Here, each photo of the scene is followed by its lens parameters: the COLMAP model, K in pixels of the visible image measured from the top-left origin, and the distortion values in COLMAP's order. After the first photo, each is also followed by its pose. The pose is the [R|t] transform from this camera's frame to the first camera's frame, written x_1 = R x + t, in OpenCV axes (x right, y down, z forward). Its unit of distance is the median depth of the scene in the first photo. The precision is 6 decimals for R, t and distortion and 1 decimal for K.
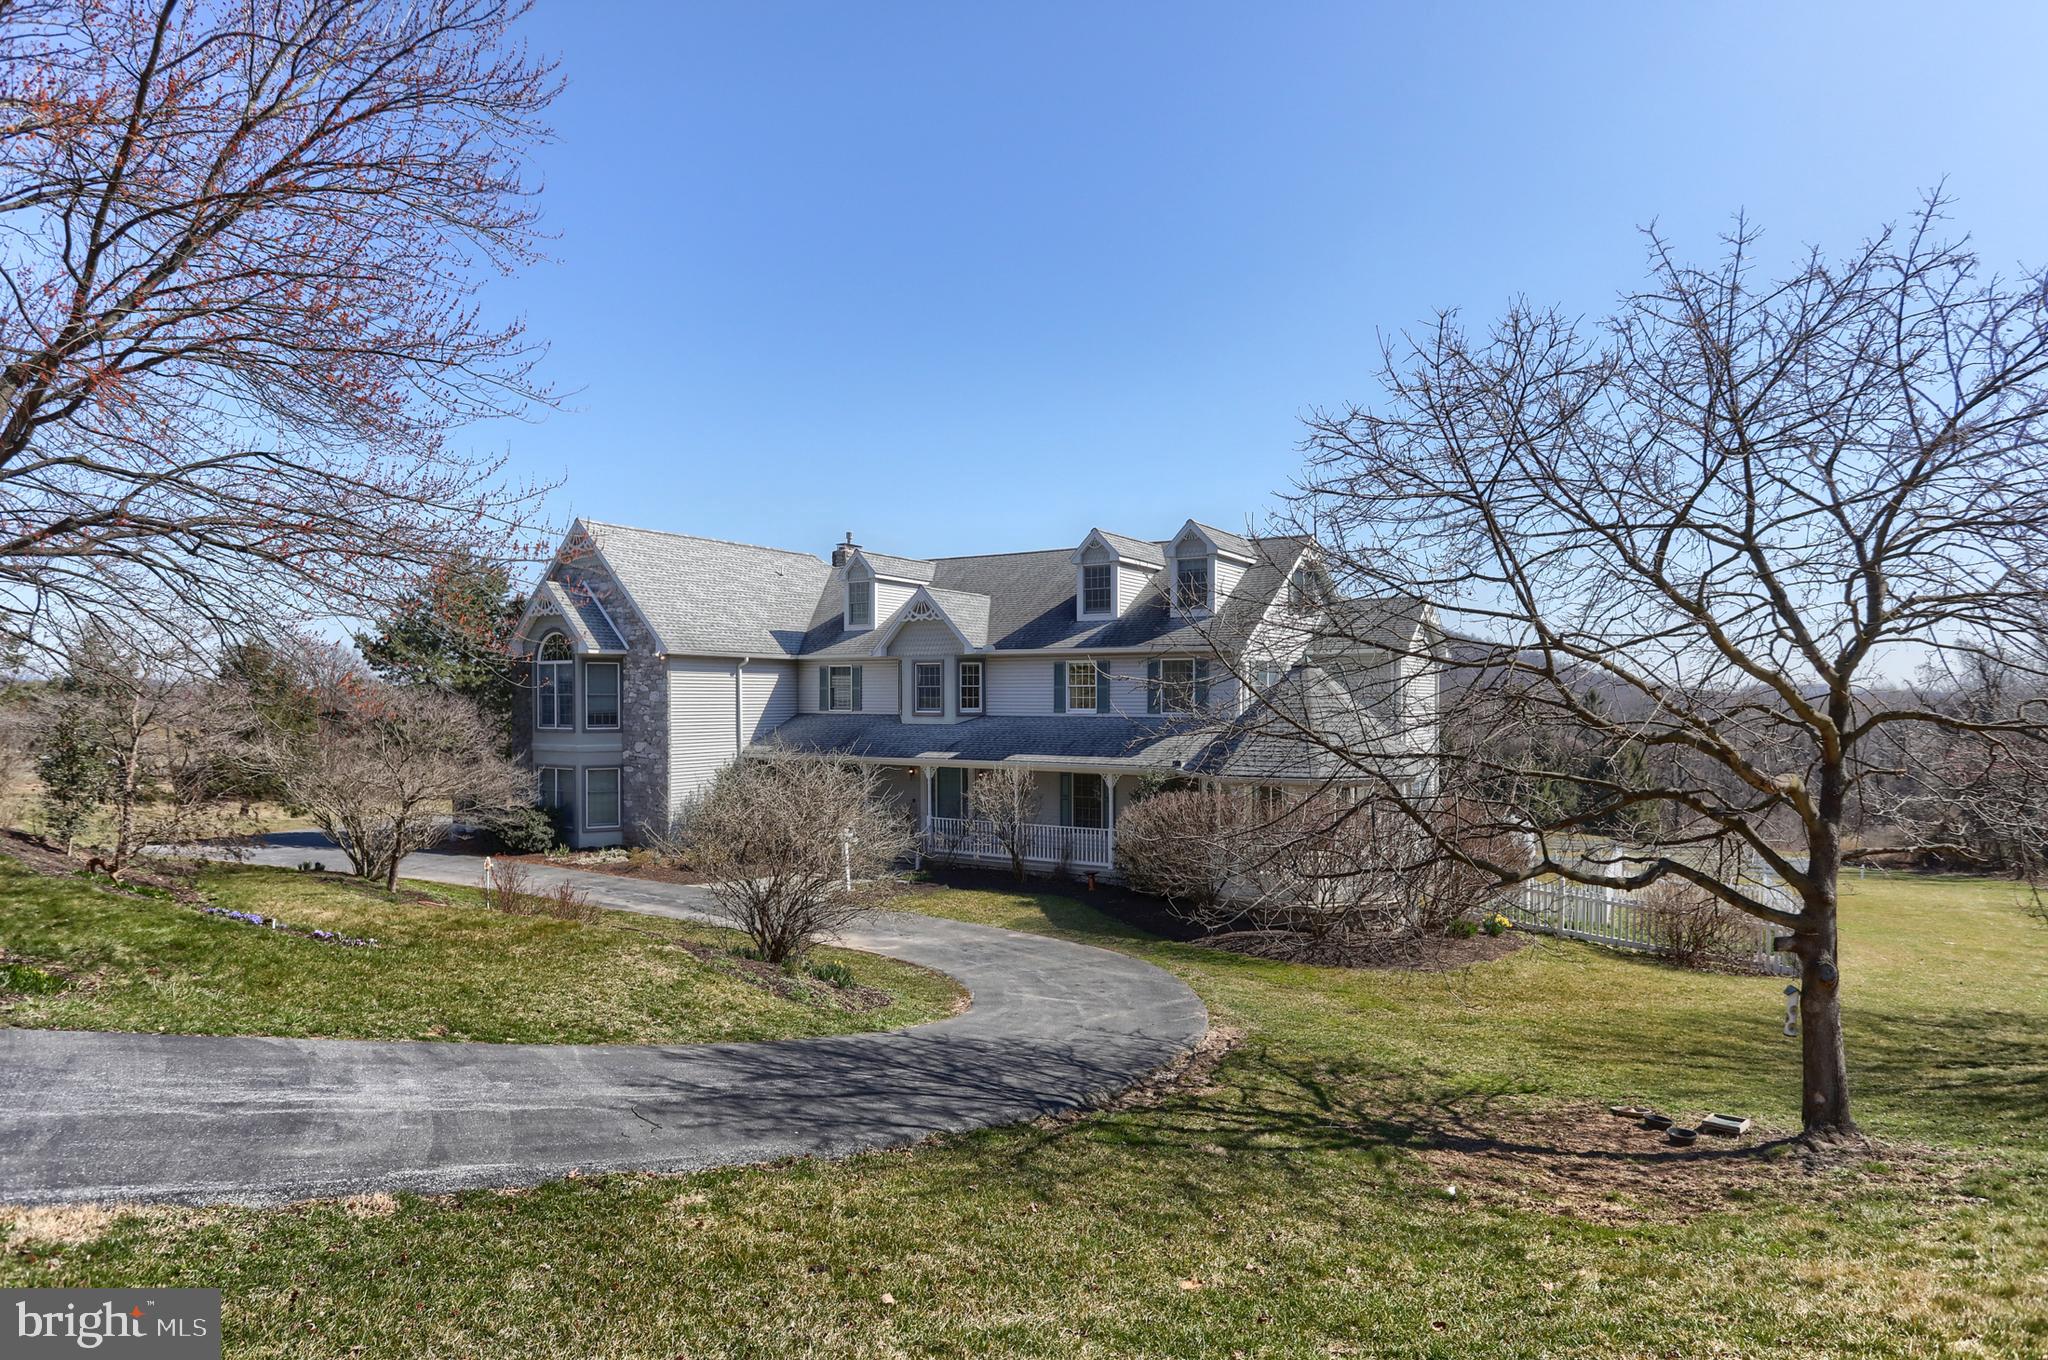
lens RADIAL K [[1099.6, 0, 1007.4], [0, 1099.6, 678.9], [0, 0, 1]] dist [-0.013569, 0.000162]
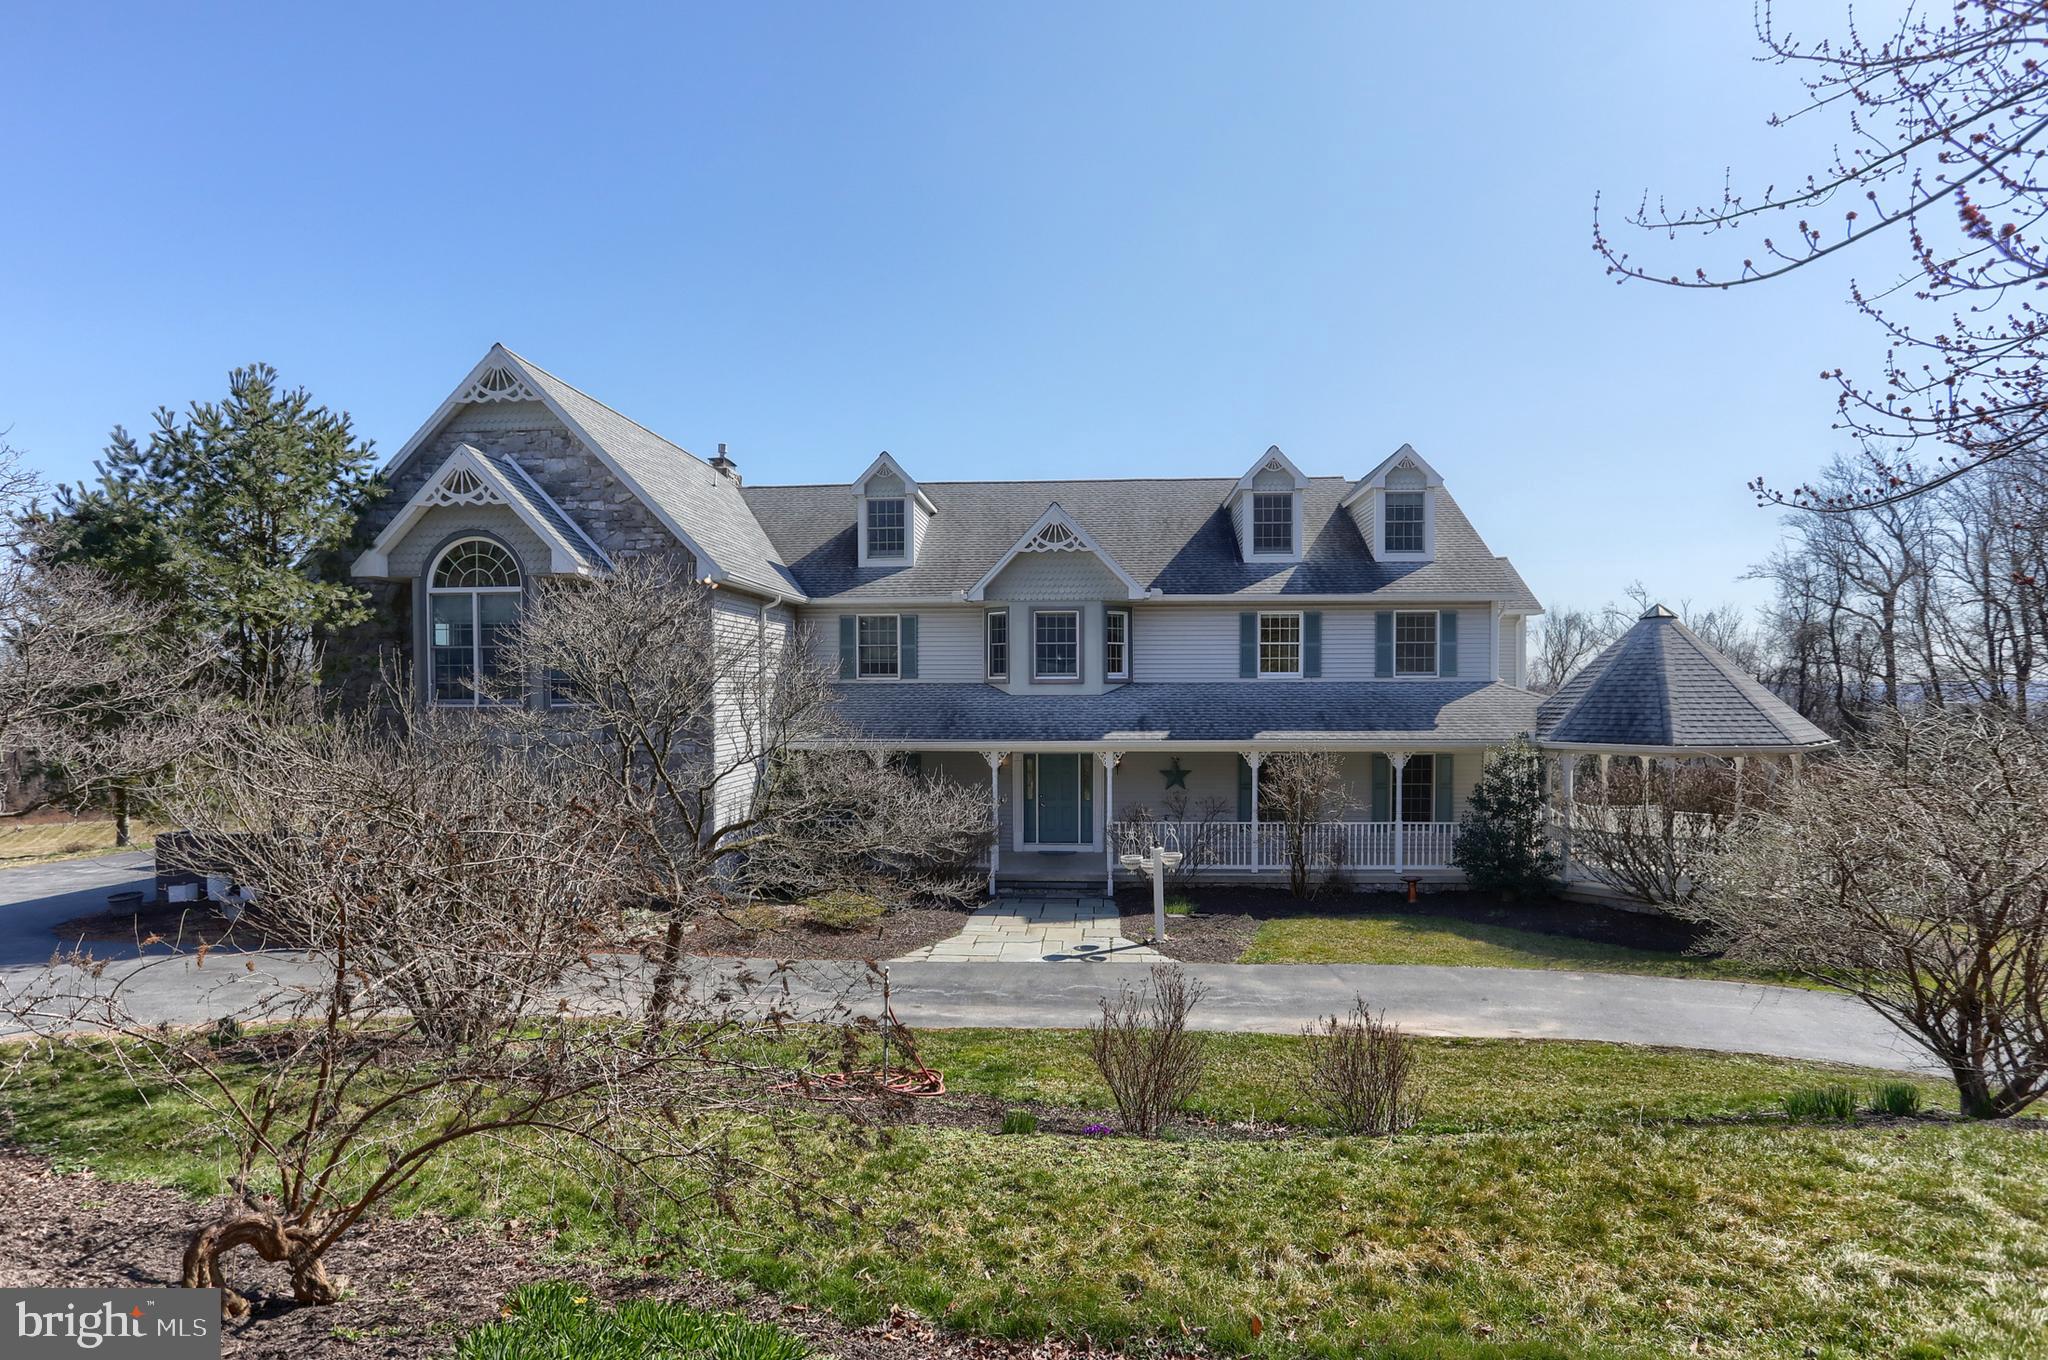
lens RADIAL K [[1051.6, 0, 992.3], [0, 1051.6, 696.6], [0, 0, 1]] dist [-0.020219, 0.013589]
pose [[0.878249, -0.003786, 0.478188, -0.453690], [-0.003599, 0.999888, 0.014528, 0.032907], [-0.478189, -0.014480, 0.878137, 0.426891]]
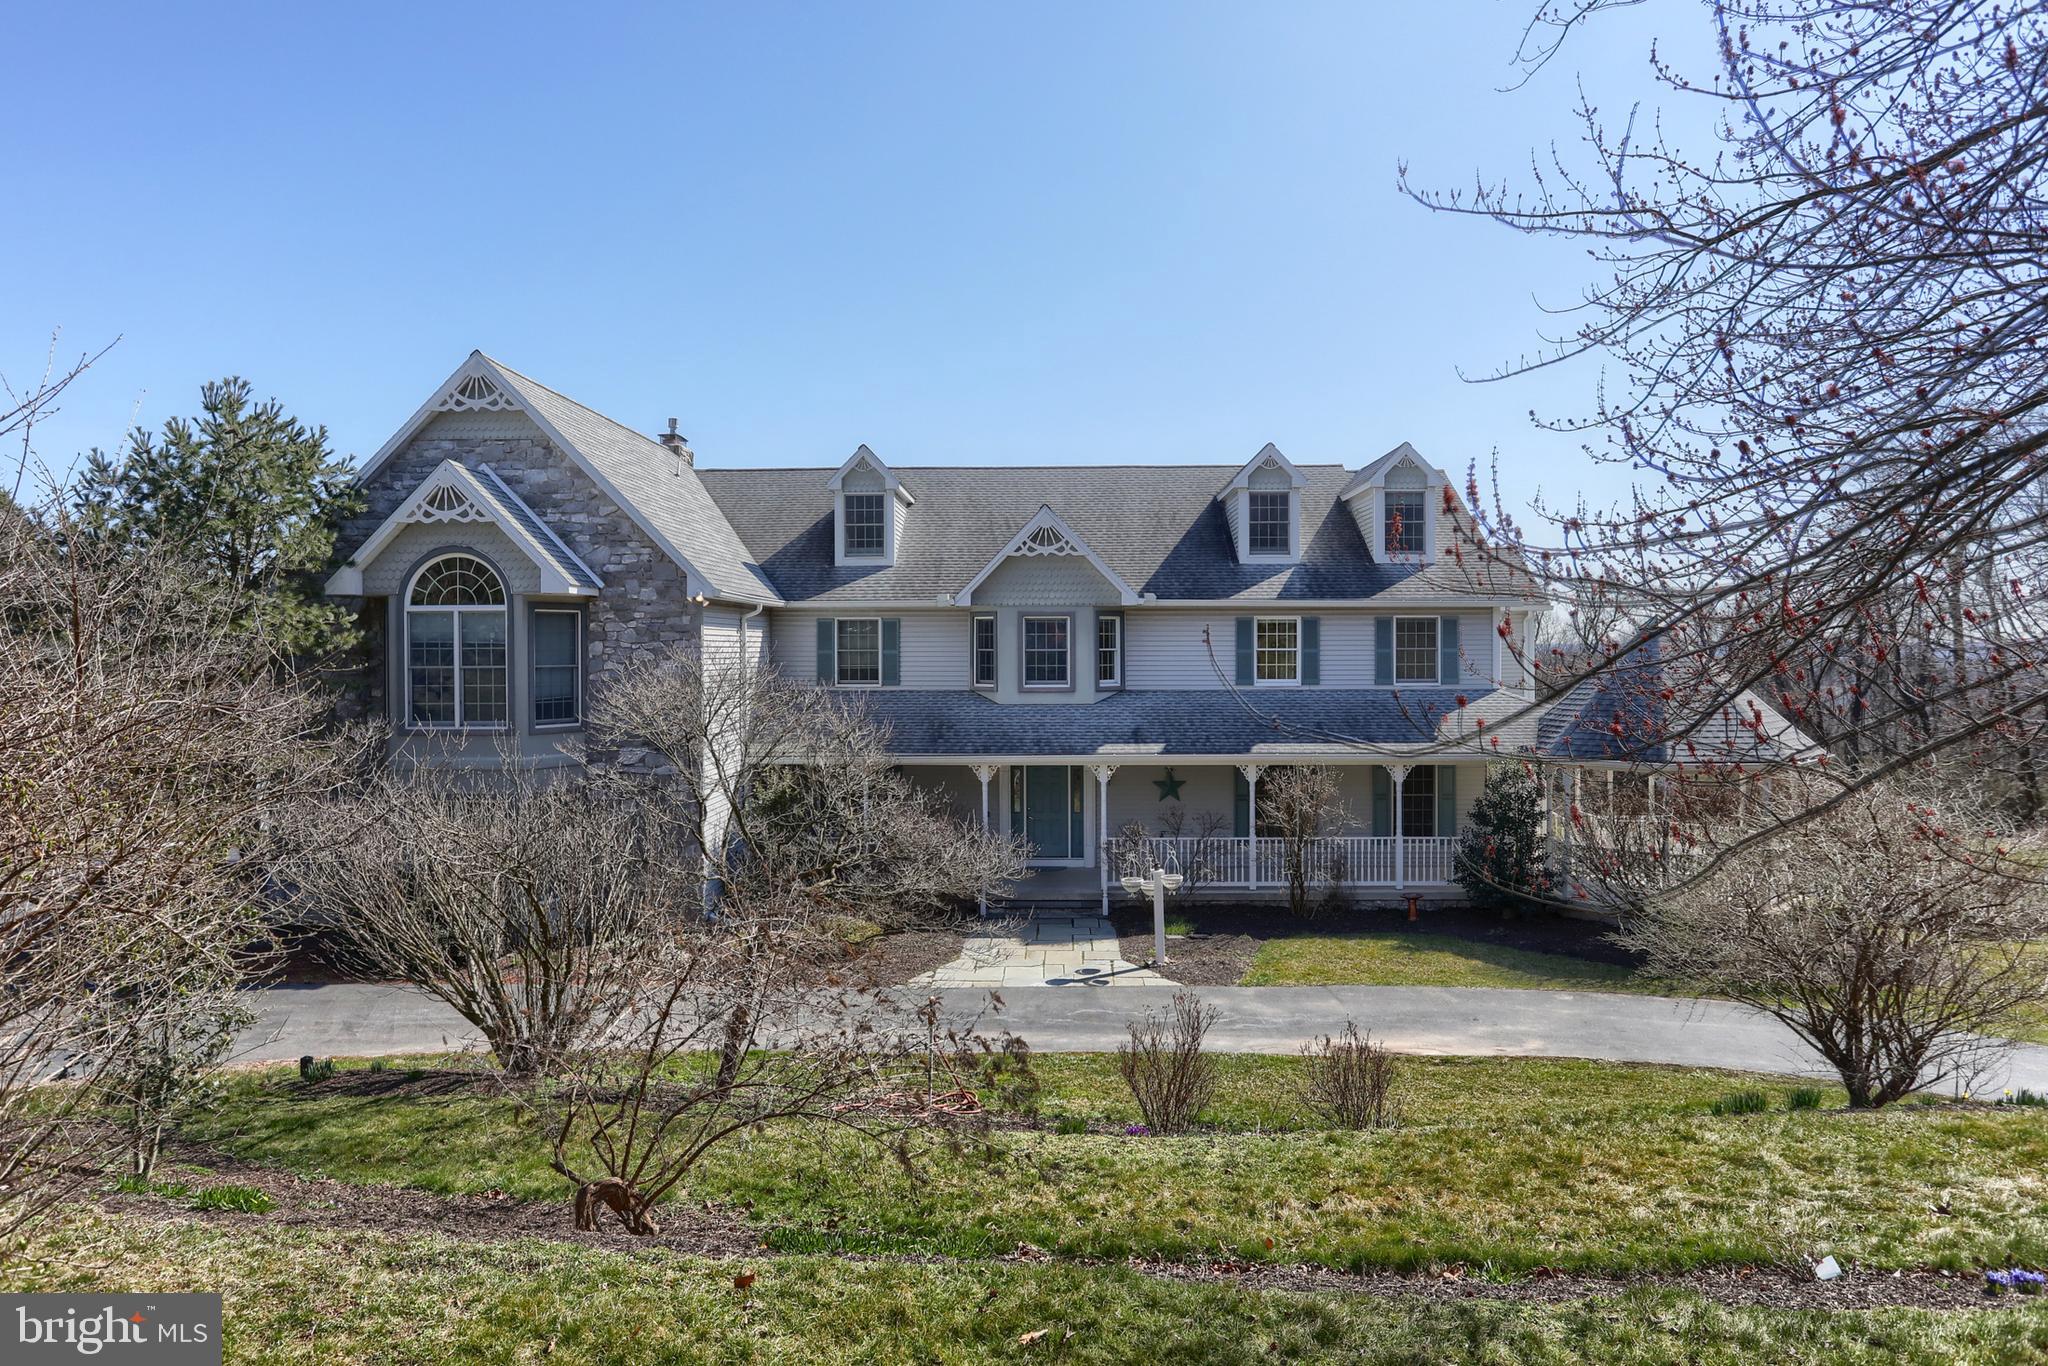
lens RADIAL K [[1260.0, 0, 994.4], [0, 1260.0, 635.6], [0, 0, 1]] dist [0.013519, -0.008448]
pose [[0.854212, 0.004658, 0.519904, -0.530016], [-0.003211, 0.999988, -0.003685, 0.000741], [-0.519915, 0.001478, 0.854217, 0.349514]]
